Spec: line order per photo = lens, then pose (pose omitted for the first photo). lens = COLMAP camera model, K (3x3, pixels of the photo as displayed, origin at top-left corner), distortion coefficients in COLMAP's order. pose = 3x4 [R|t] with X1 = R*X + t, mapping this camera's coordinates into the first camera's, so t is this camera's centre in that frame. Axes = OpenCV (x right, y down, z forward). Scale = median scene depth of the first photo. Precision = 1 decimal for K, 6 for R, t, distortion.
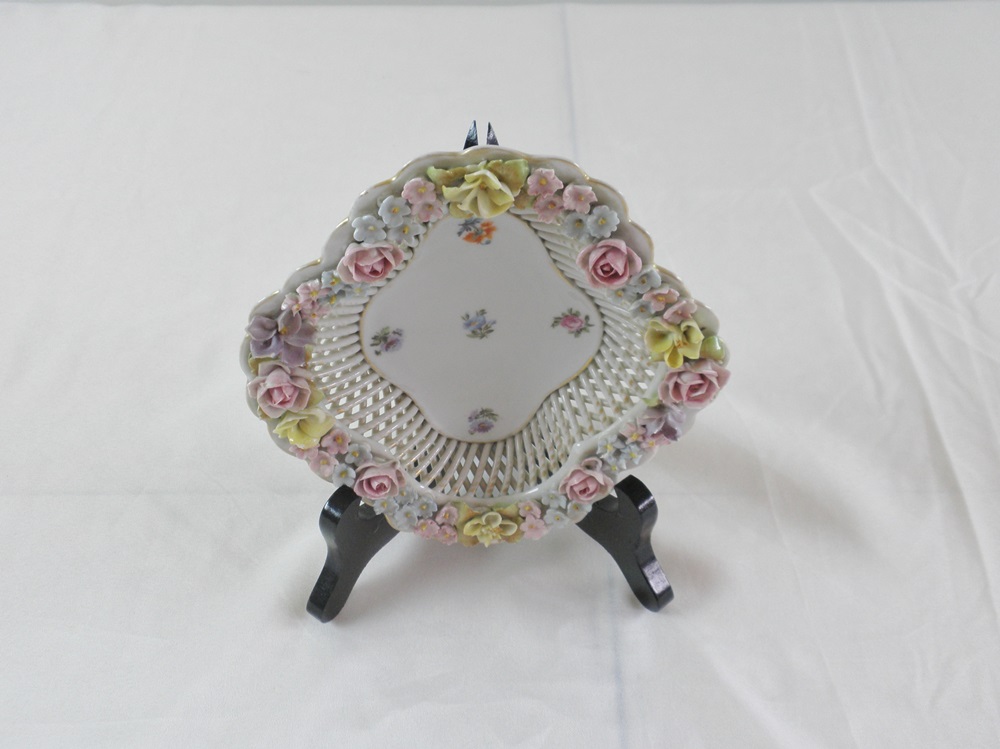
lens RADIAL K [[1095.8, 0, 503.0], [0, 1095.8, 395.1], [0, 0, 1]] dist [0.041183, 0.000000]
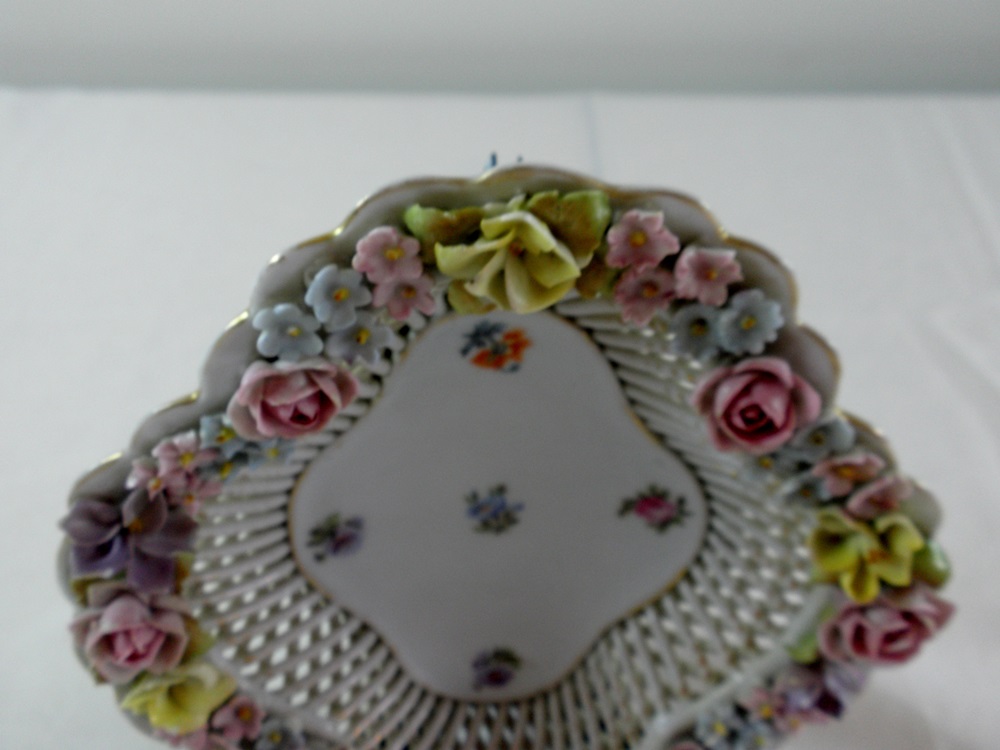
lens RADIAL K [[1095.8, 0, 502.8], [0, 1095.8, 394.8], [0, 0, 1]] dist [0.041183, 0.000000]
pose [[0.999942, 0.007973, 0.007200, -0.022382], [-0.006886, 0.990129, -0.139993, -0.044253], [-0.008245, 0.139935, 0.990126, 0.419353]]
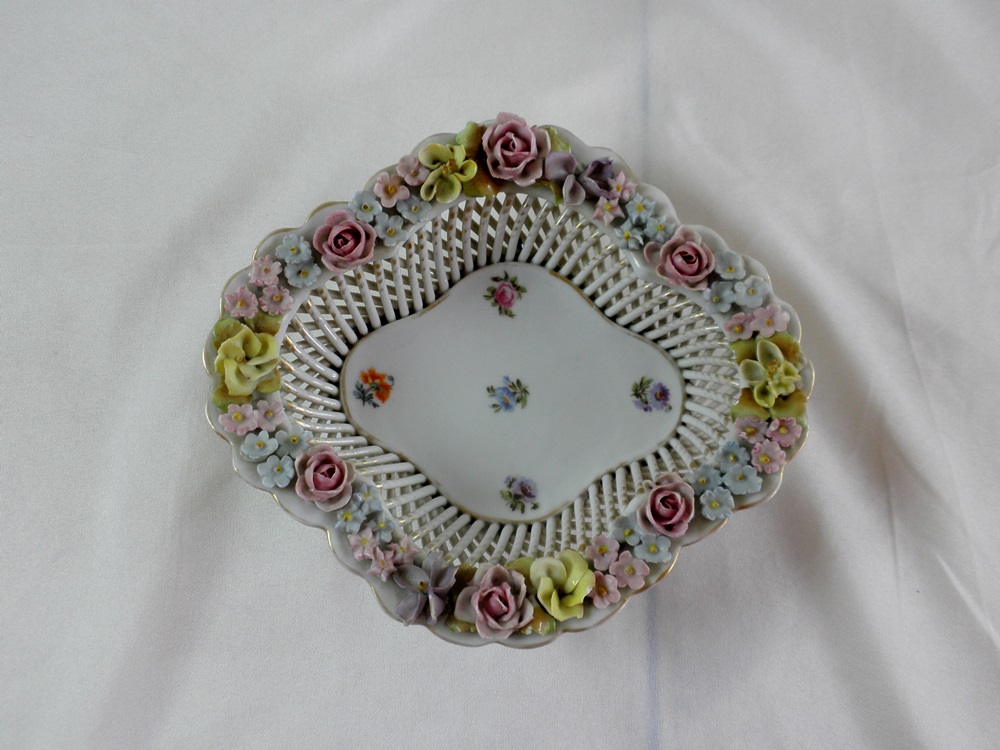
lens RADIAL K [[1095.8, 0, 503.2], [0, 1095.8, 381.9], [0, 0, 1]] dist [0.041183, 0.000000]
pose [[0.032852, -0.985111, 0.168749, -0.169232], [0.708555, -0.096122, -0.699078, 0.584832], [0.704890, 0.142535, 0.694848, 0.363054]]
